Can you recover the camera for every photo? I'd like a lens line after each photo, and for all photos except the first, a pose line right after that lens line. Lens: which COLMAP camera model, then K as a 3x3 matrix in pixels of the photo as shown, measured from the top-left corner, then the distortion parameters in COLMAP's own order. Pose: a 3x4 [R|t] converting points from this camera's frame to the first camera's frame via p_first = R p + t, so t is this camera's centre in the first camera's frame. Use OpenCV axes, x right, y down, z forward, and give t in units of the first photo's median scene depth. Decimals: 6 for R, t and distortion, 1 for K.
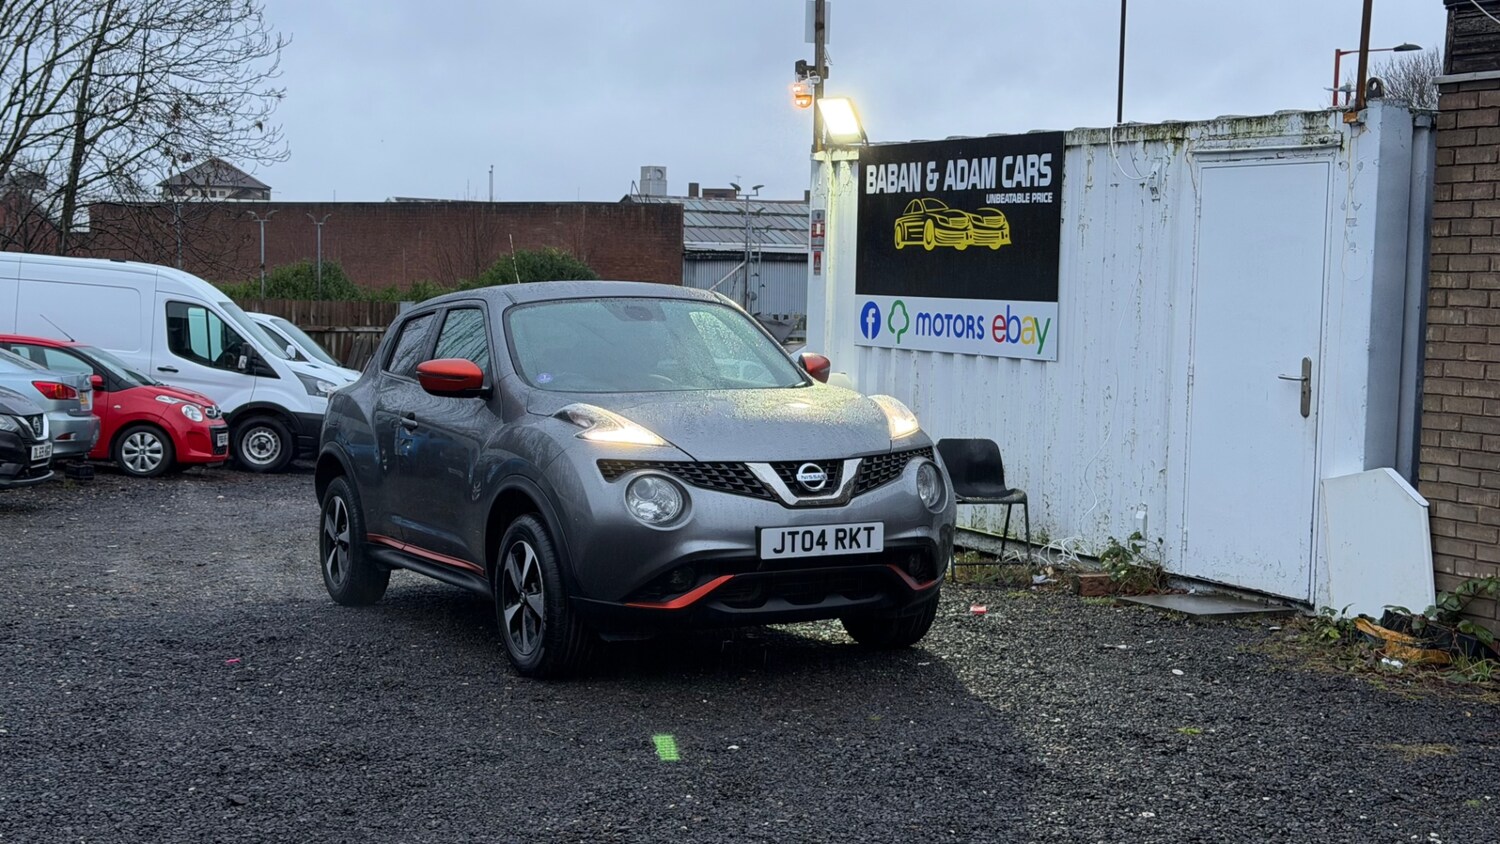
lens RADIAL K [[2068.9, 0, 738.5], [0, 2068.9, 425.9], [0, 0, 1]] dist [0.158001, -0.264164]
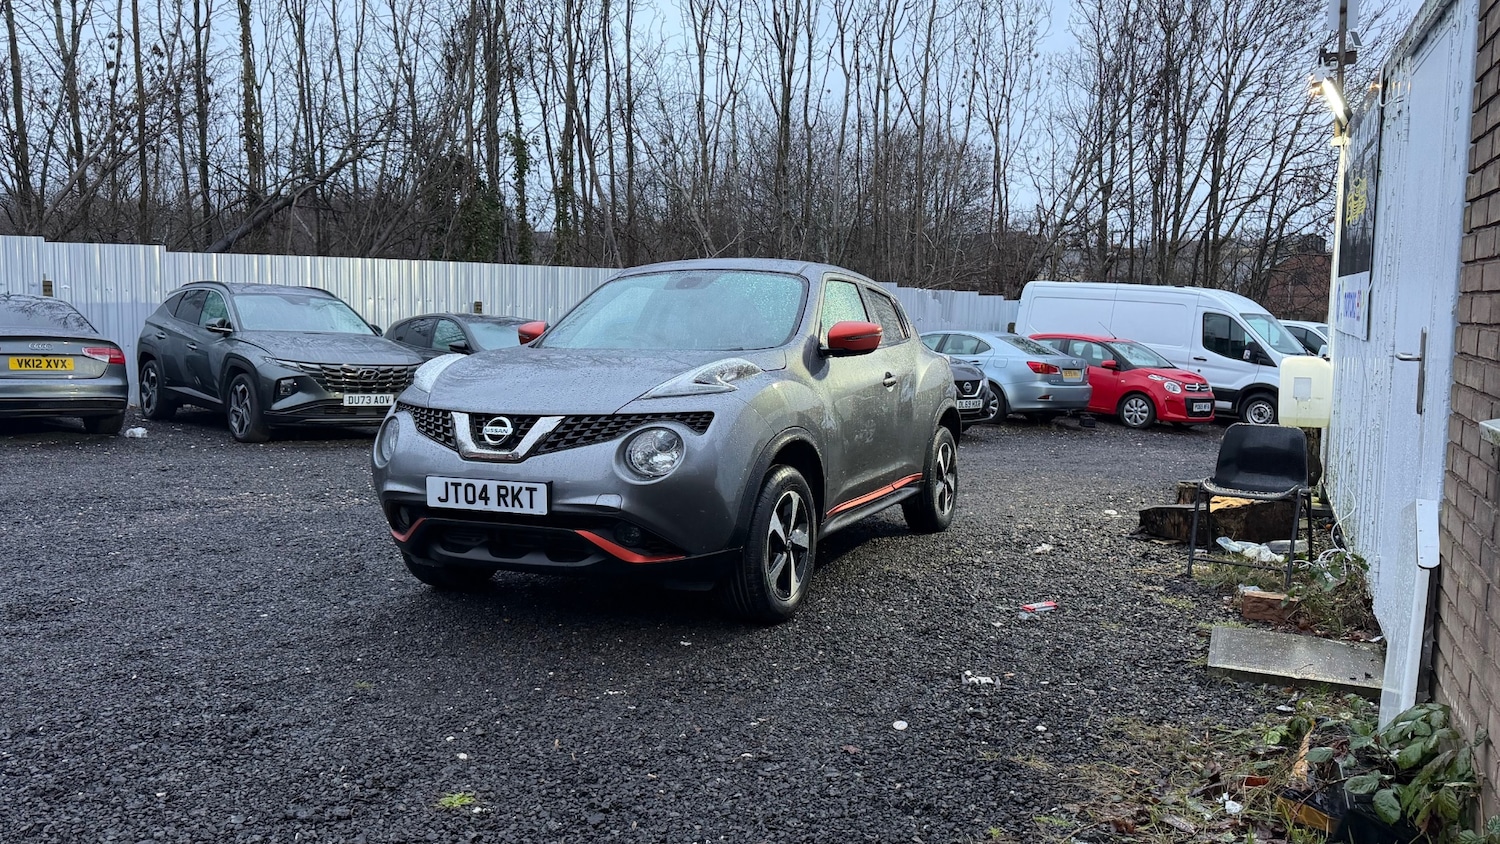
lens RADIAL K [[1129.2, 0, 750.0], [0, 1129.2, 422.0], [0, 0, 1]] dist [0.190282, -0.326671]
pose [[0.629793, 0.065183, -0.774023, 0.354595], [-0.048798, 0.997825, 0.044324, -0.006384], [0.775228, 0.009856, 0.631604, 0.497359]]
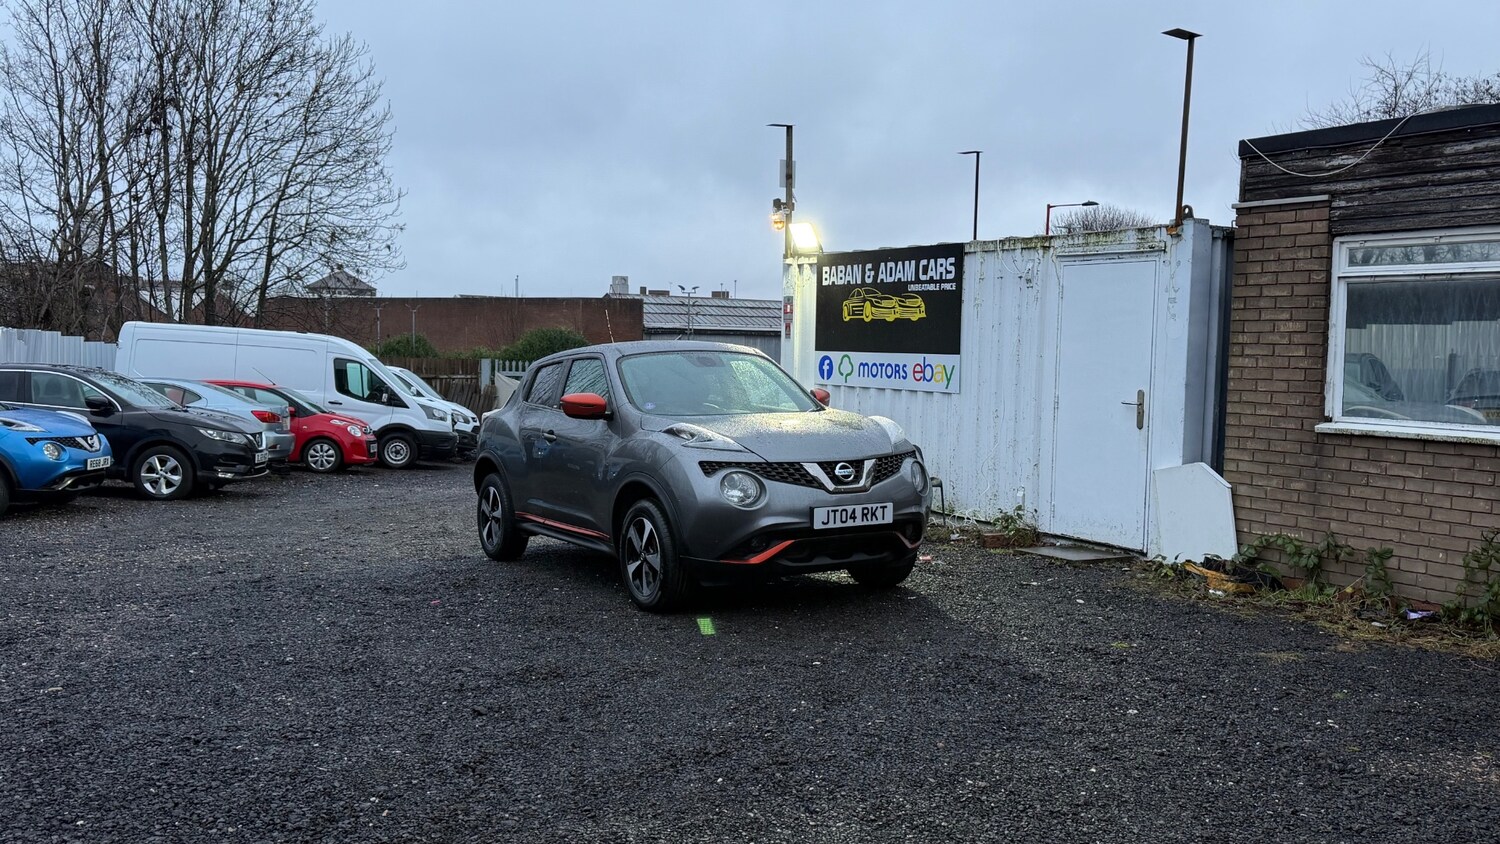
lens RADIAL K [[1269.9, 0, 745.3], [0, 1269.9, 426.8], [0, 0, 1]] dist [0.176311, -0.389492]
pose [[0.998246, -0.006355, 0.058856, -0.058038], [0.006787, 0.999951, -0.007156, -0.000952], [-0.058807, 0.007543, 0.998241, 0.071450]]
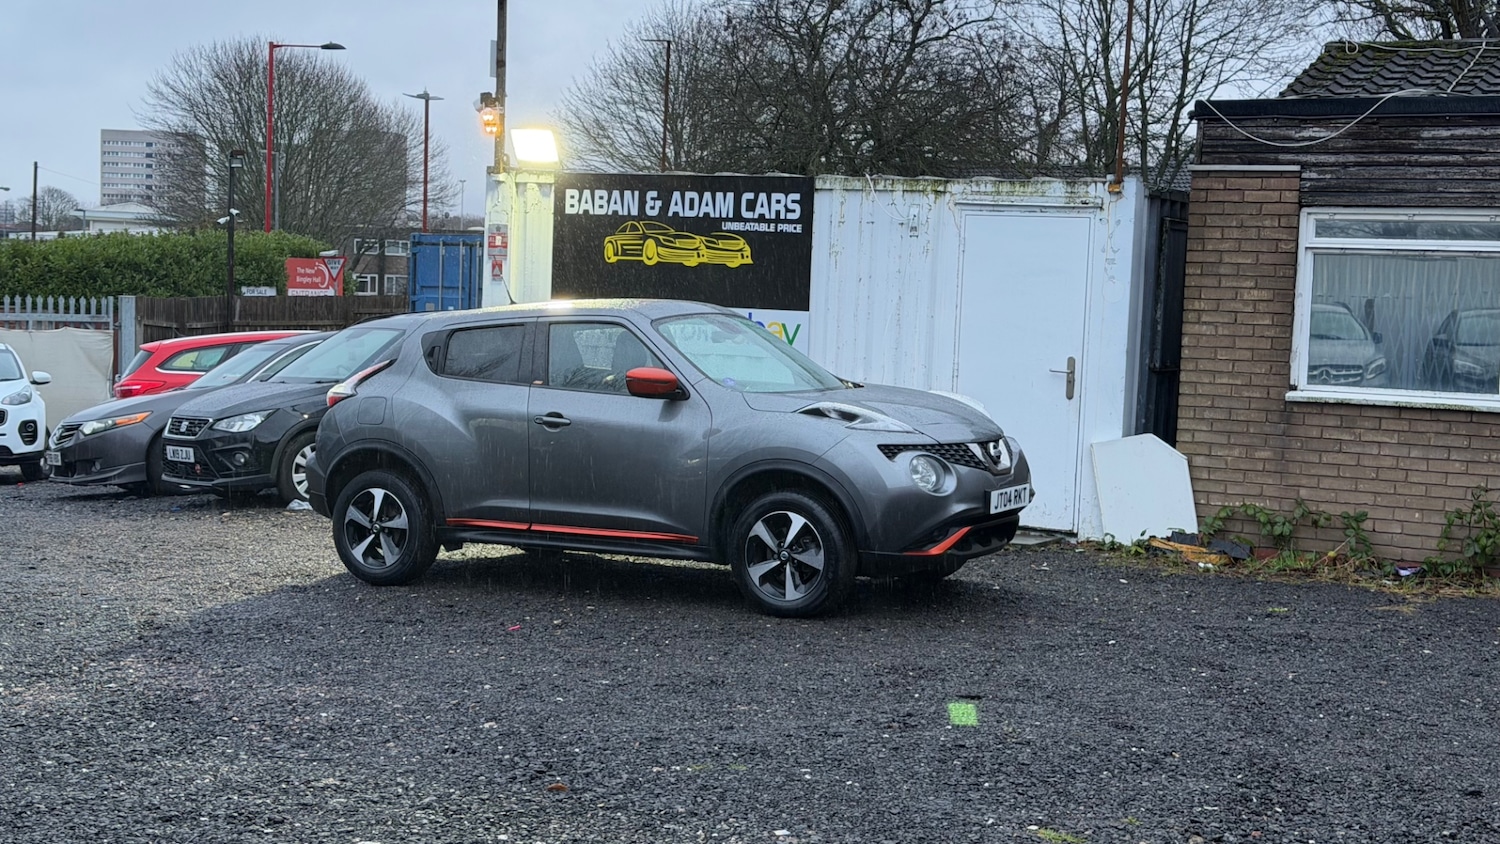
lens RADIAL K [[2068.9, 0, 738.5], [0, 2068.9, 425.9], [0, 0, 1]] dist [0.158001, -0.264164]
pose [[0.830712, -0.028345, 0.555981, -0.572547], [0.020707, 0.999585, 0.020022, -0.015696], [-0.556318, -0.005120, 0.830954, -0.025279]]
